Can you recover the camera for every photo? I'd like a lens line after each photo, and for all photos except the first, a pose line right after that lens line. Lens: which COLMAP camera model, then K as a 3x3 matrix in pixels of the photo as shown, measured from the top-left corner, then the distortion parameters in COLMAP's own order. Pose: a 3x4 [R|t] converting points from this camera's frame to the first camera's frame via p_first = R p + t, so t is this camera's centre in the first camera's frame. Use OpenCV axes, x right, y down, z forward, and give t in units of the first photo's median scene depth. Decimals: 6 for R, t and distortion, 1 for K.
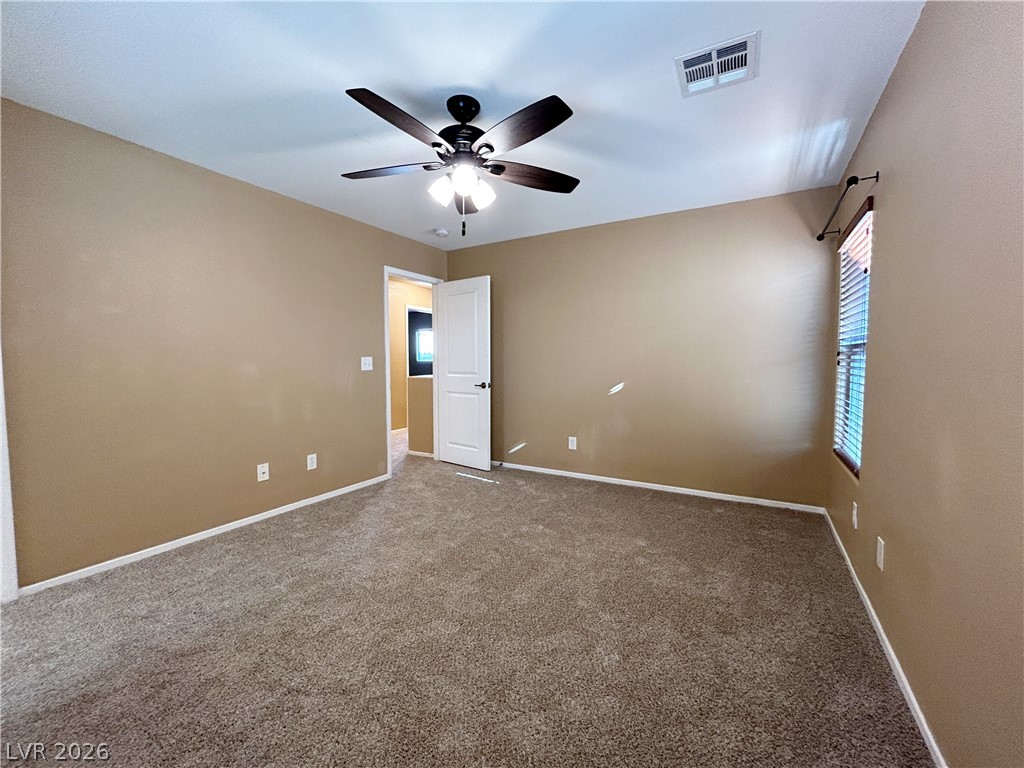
lens RADIAL K [[418.9, 0, 510.0], [0, 418.9, 383.1], [0, 0, 1]] dist [-0.000450, 0.000422]
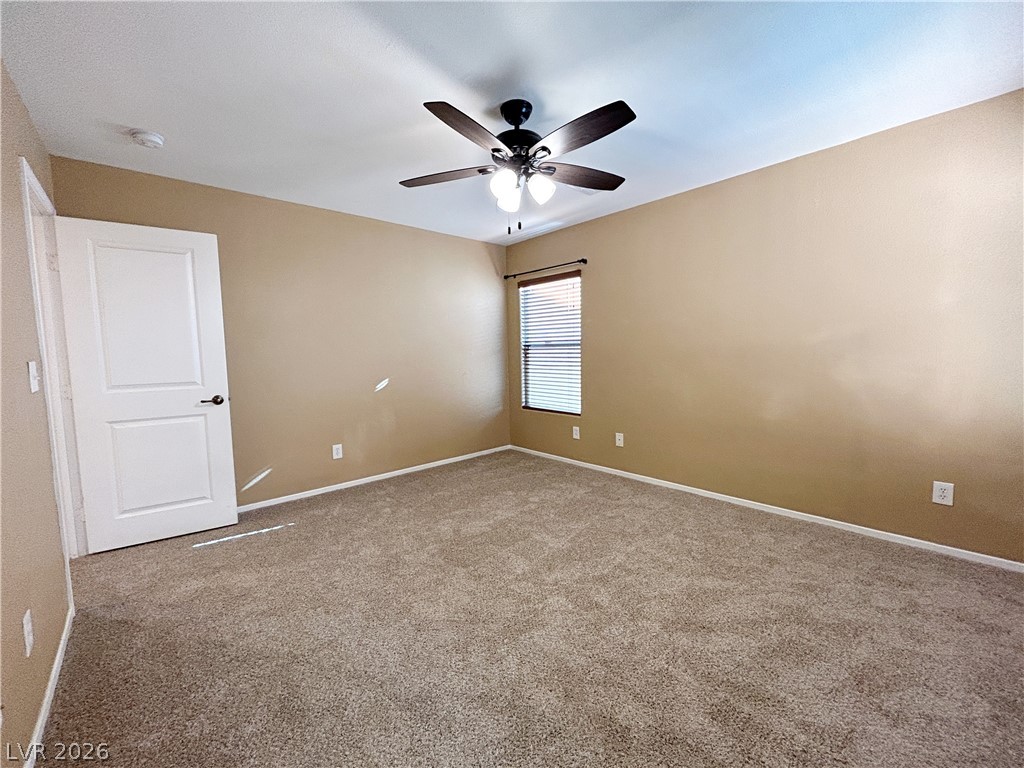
lens RADIAL K [[410.9, 0, 516.1], [0, 410.9, 380.5], [0, 0, 1]] dist [-0.000797, 0.000137]
pose [[0.297797, -0.074622, 0.951708, -0.569888], [0.074684, 0.995706, 0.054703, -0.027183], [-0.951703, 0.054787, 0.302091, 0.372181]]
